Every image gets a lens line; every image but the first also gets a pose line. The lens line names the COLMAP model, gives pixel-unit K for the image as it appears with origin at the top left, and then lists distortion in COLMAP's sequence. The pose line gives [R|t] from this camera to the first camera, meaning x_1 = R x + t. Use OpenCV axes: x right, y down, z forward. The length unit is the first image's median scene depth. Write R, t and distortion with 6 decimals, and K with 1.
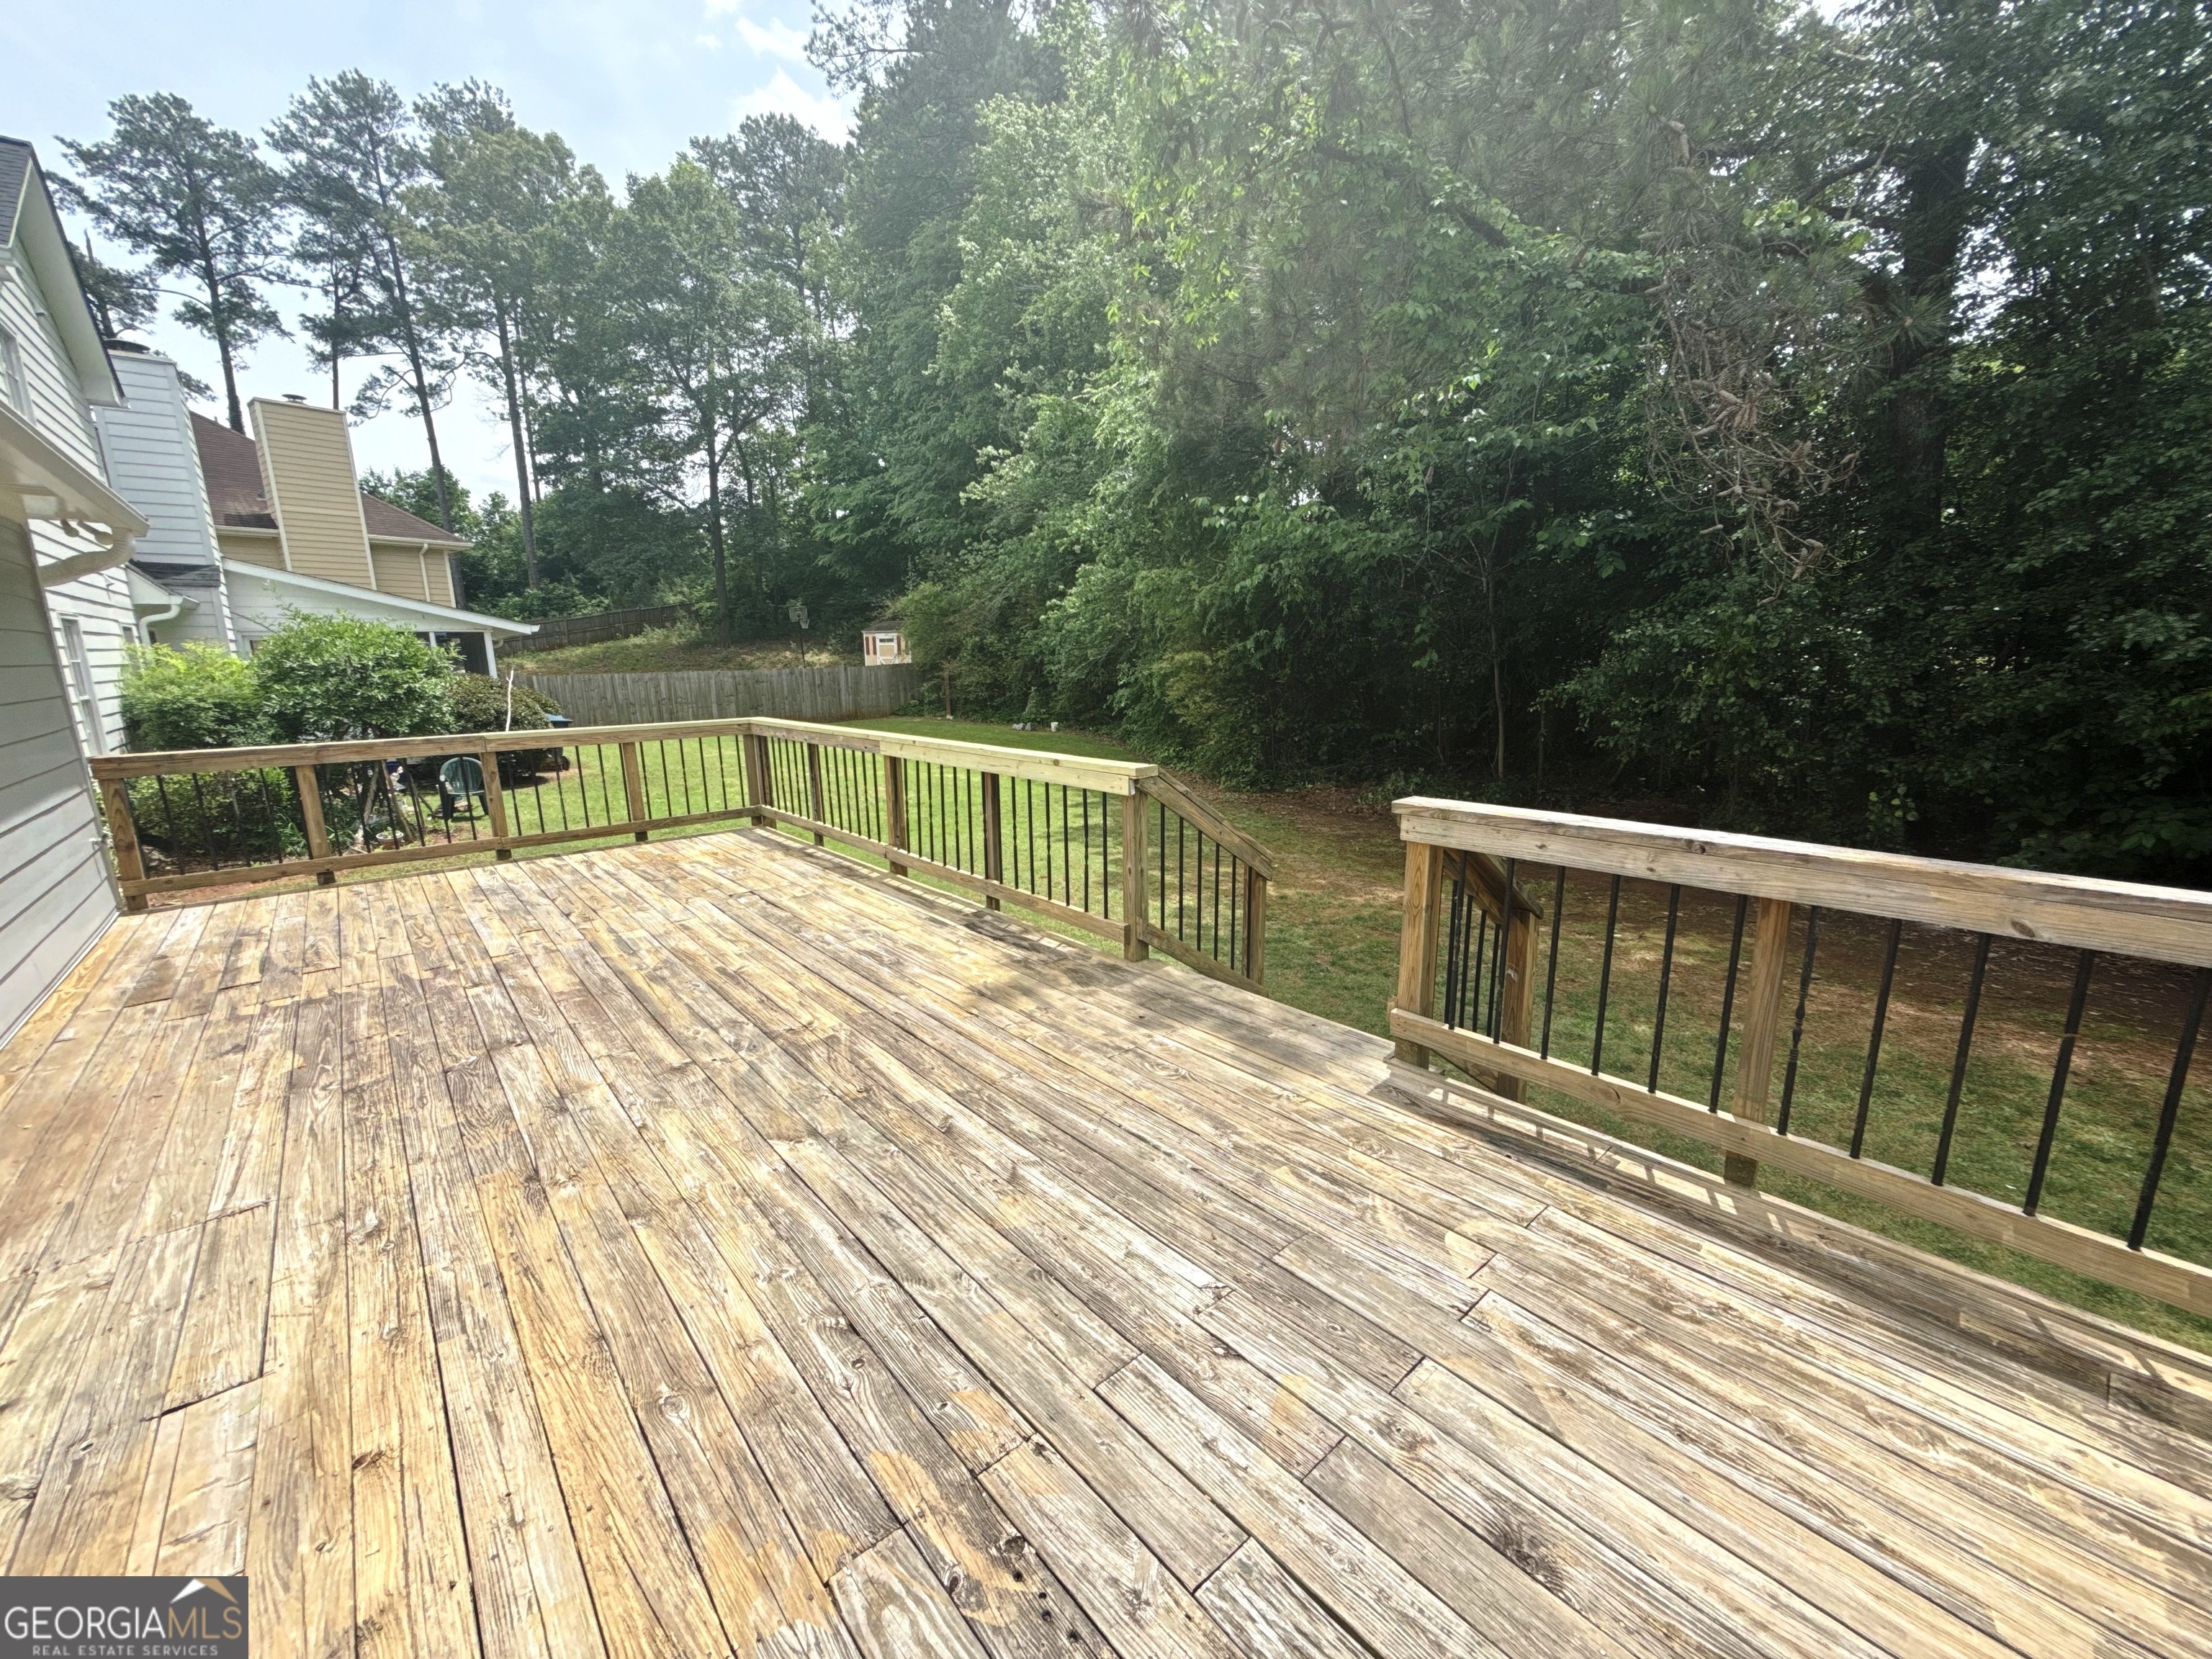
lens RADIAL K [[881.0, 0, 1104.4], [0, 881.0, 826.5], [0, 0, 1]] dist [0.000648, -0.000013]
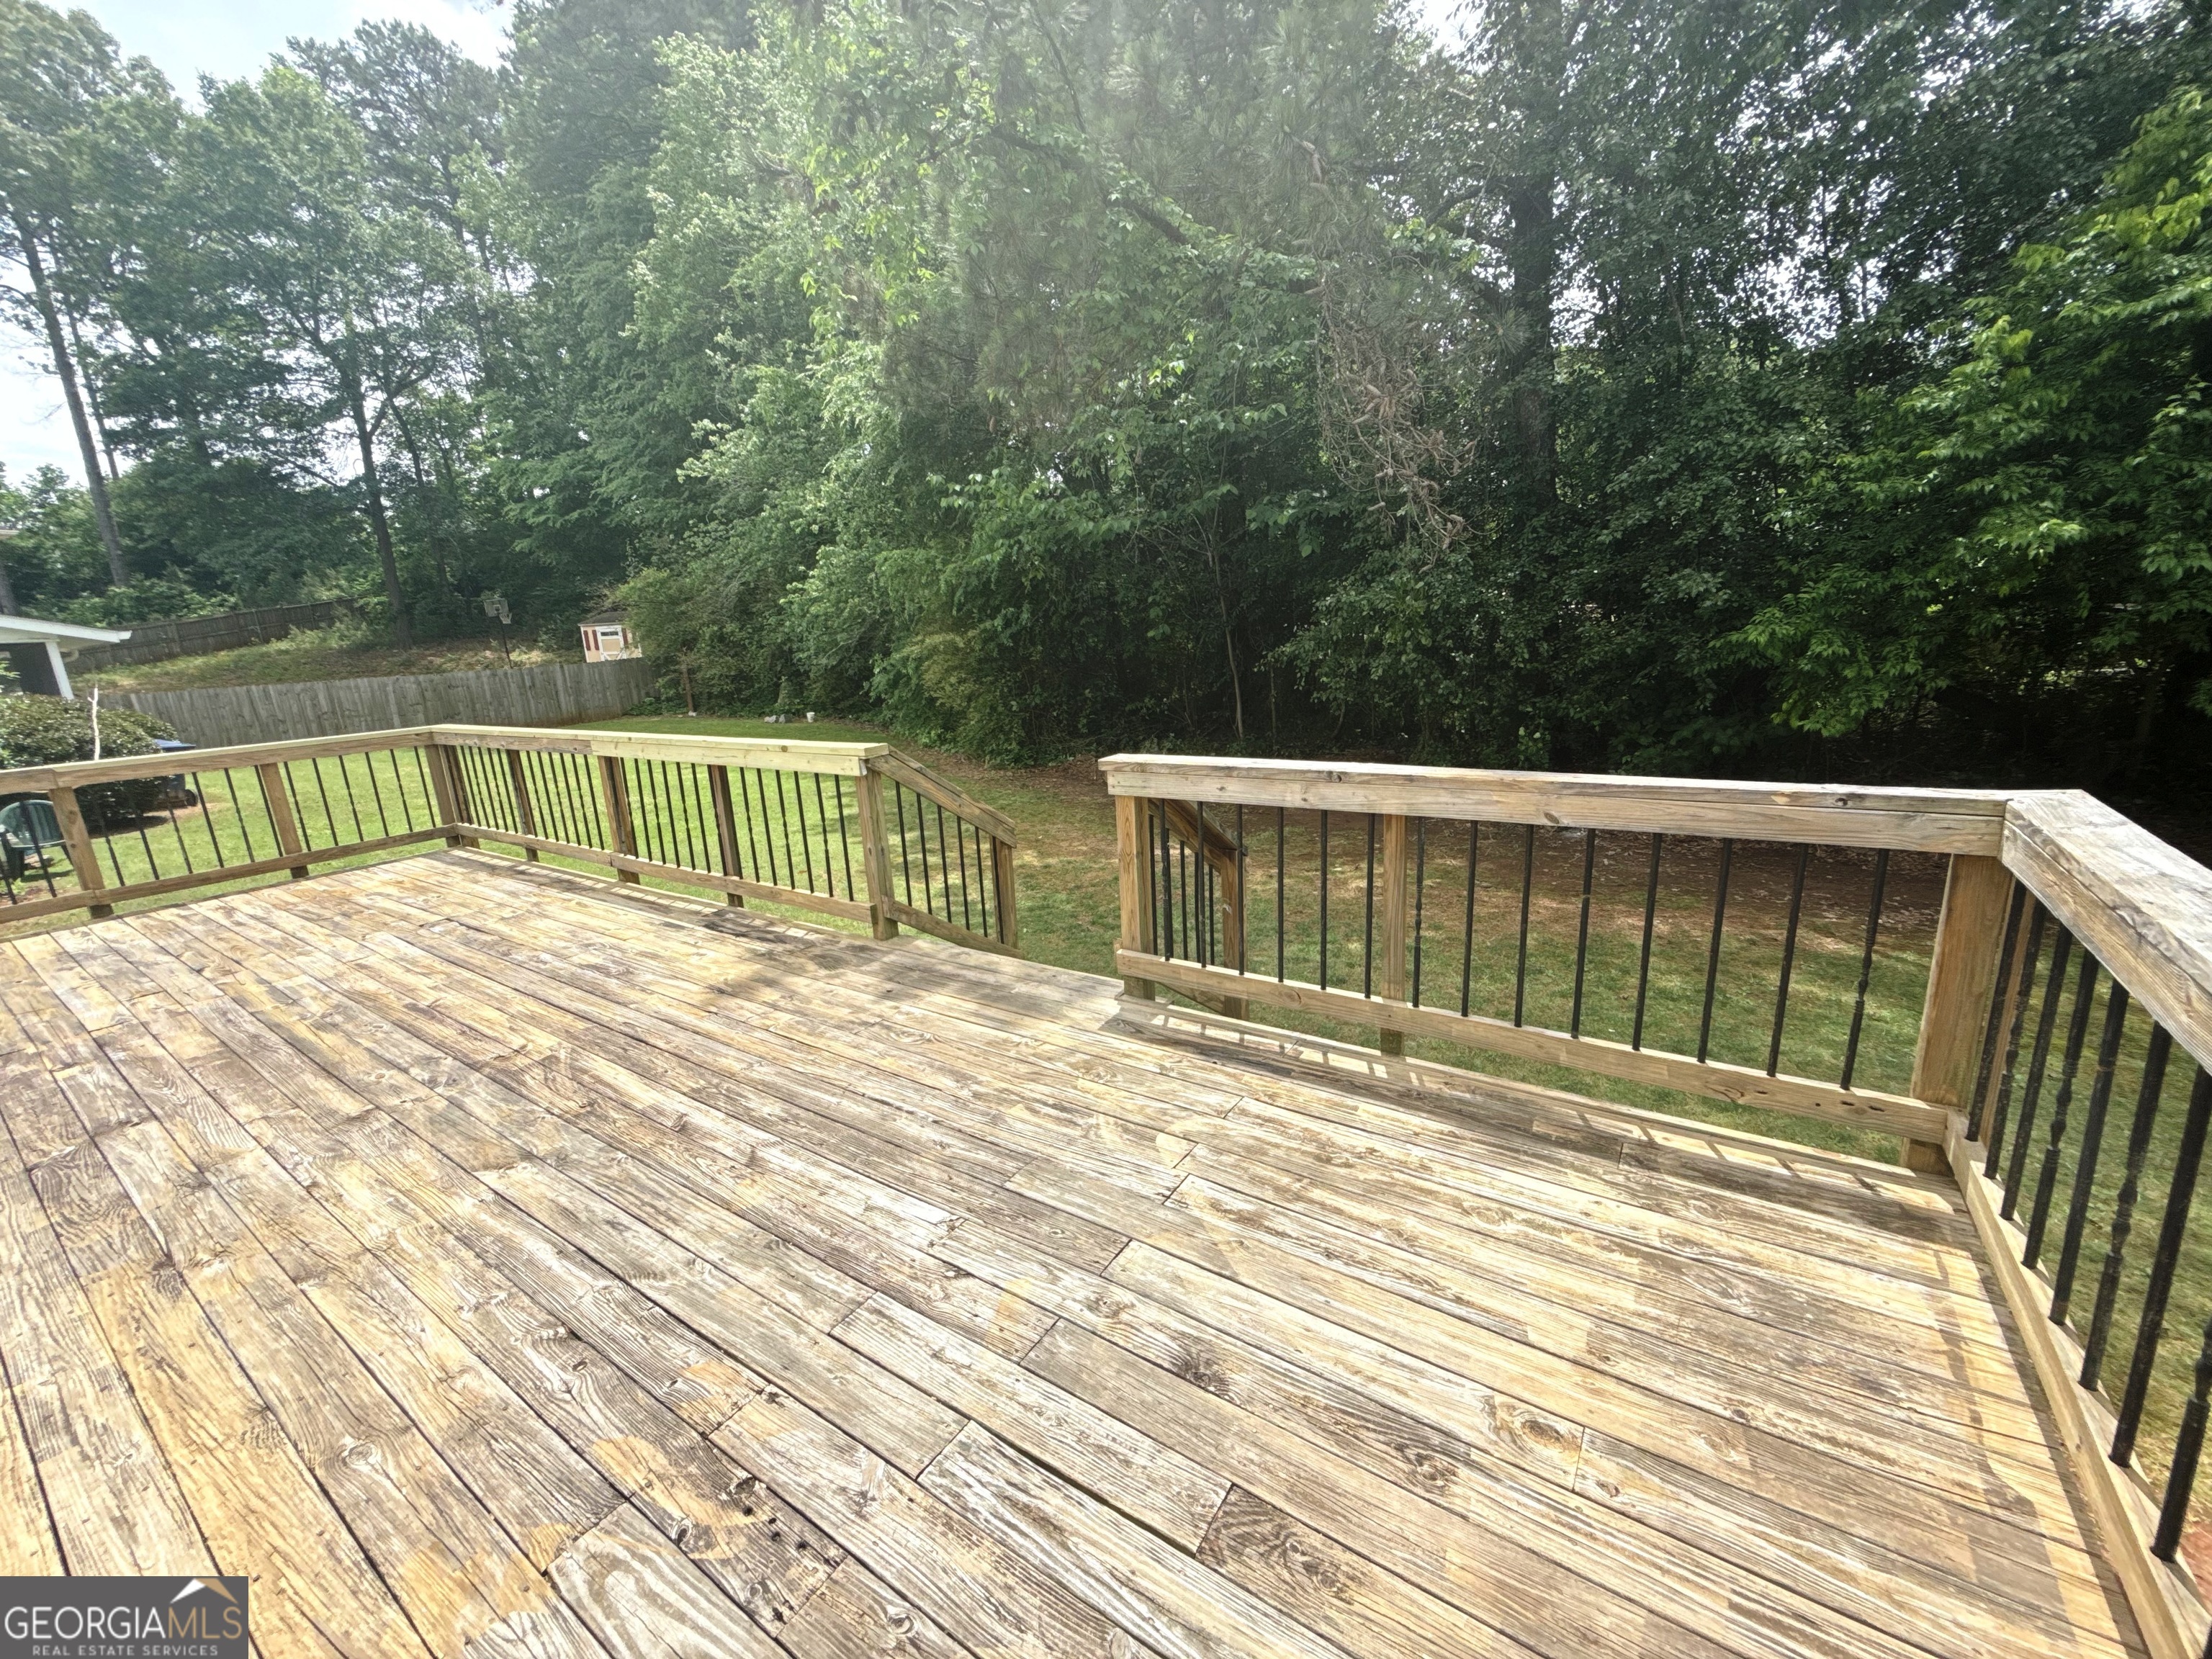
lens RADIAL K [[881.0, 0, 1103.8], [0, 881.0, 826.2], [0, 0, 1]] dist [0.000648, -0.000013]
pose [[0.965554, -0.092302, 0.243280, 0.047423], [0.087229, 0.995688, 0.031568, 0.014904], [-0.245145, -0.009259, 0.969442, -0.041553]]
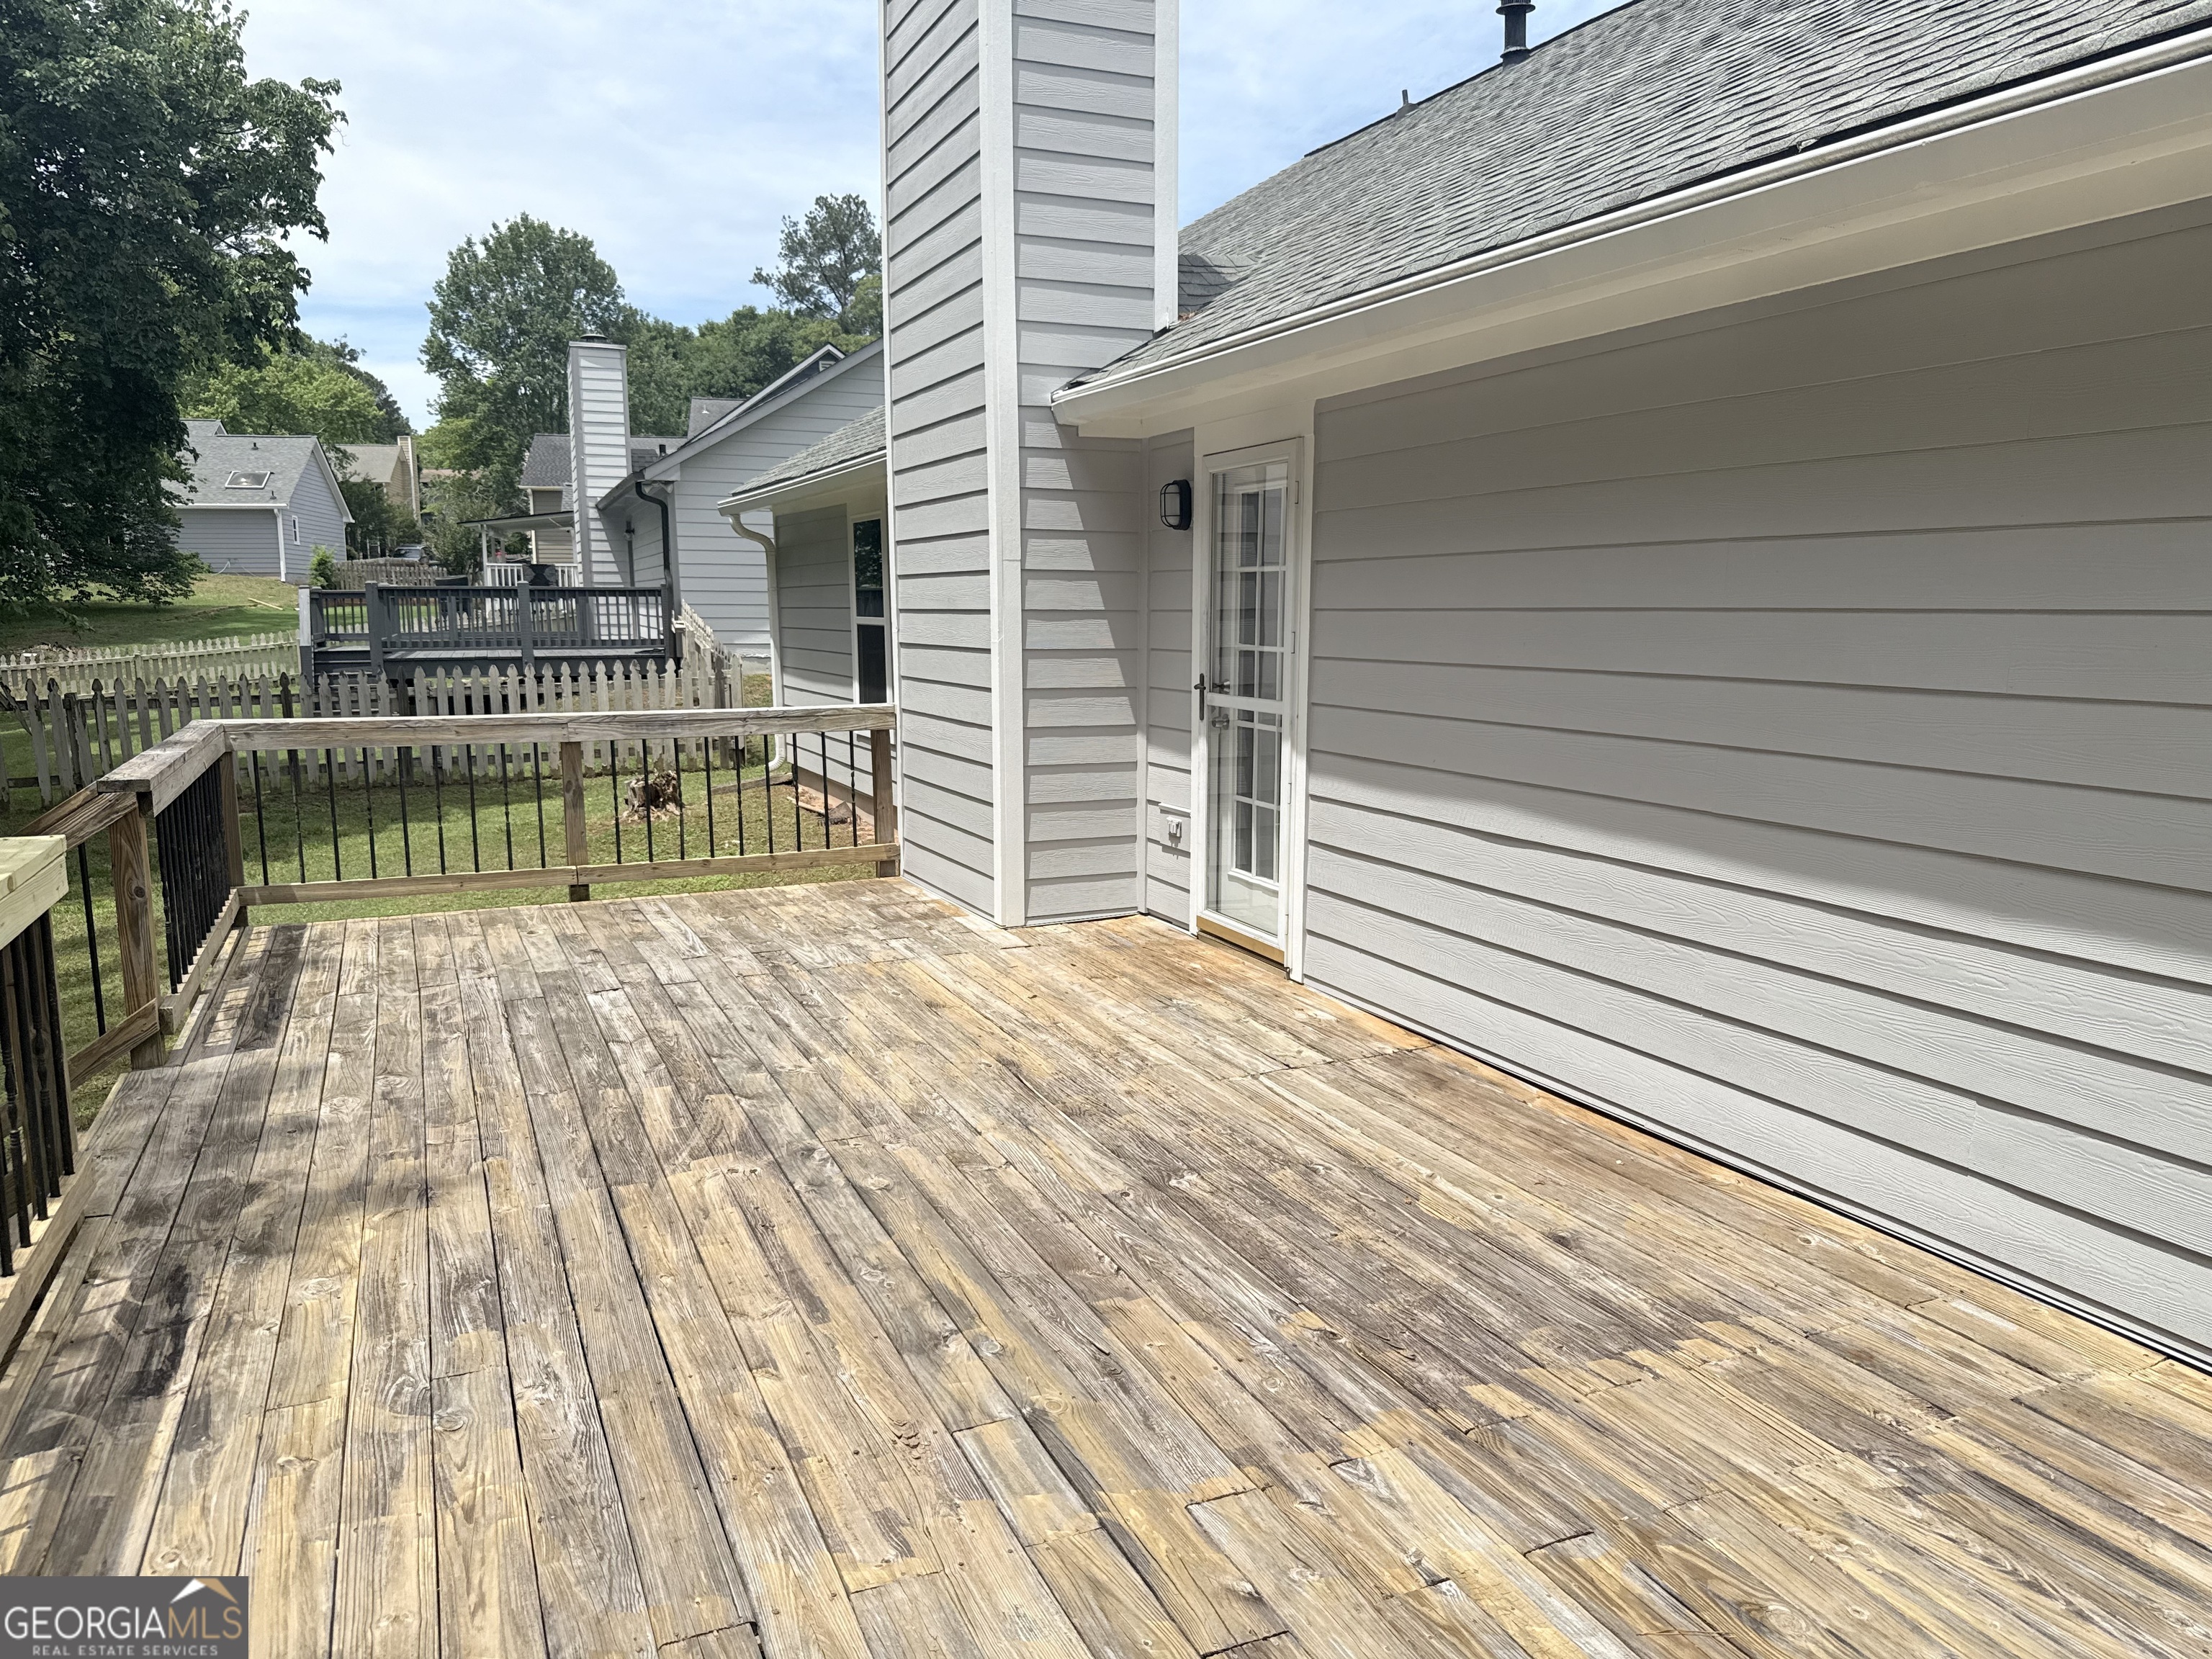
lens RADIAL K [[1553.9, 0, 1116.3], [0, 1553.9, 841.1], [0, 0, 1]] dist [0.084834, -0.124880]
pose [[-0.957633, -0.025822, 0.286832, -0.859698], [0.073397, 0.941202, 0.329776, -0.335489], [-0.278483, 0.336857, -0.899430, 1.709162]]
